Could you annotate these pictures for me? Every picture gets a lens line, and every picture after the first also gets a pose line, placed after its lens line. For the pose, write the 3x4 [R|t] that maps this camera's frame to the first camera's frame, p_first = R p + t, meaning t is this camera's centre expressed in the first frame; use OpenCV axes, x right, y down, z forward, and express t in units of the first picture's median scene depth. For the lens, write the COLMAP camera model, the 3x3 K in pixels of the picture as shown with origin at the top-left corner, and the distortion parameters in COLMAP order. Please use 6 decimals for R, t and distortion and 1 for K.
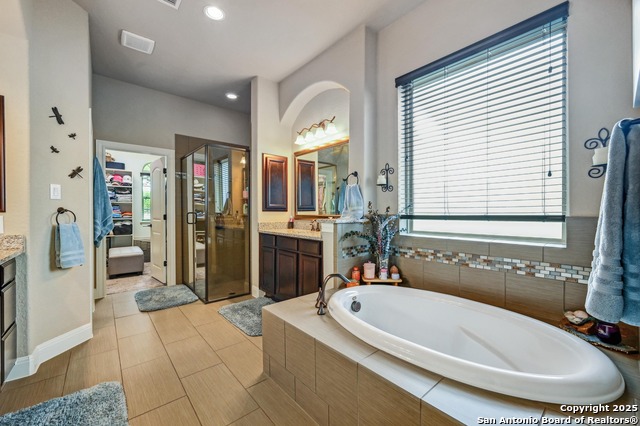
lens RADIAL K [[257.3, 0, 320.0], [0, 257.3, 213.0], [0, 0, 1]] dist [-0.000694, -0.000283]
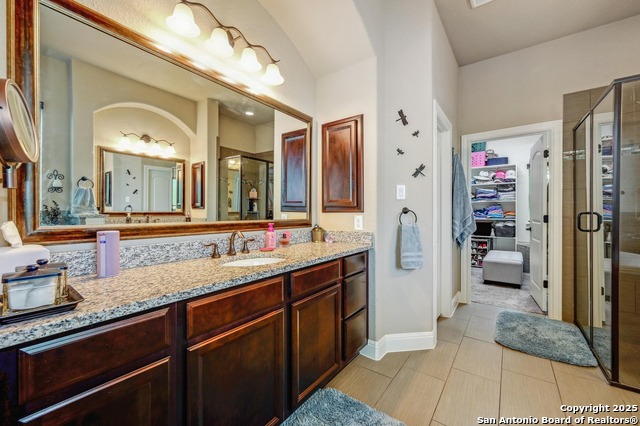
lens RADIAL K [[257.3, 0, 320.0], [0, 257.3, 213.0], [0, 0, 1]] dist [-0.000694, -0.000283]
pose [[0.221582, 0.004324, -0.975132, -0.058404], [-0.002387, 0.999990, 0.003892, -0.001562], [0.975139, 0.001466, 0.221590, 0.282106]]
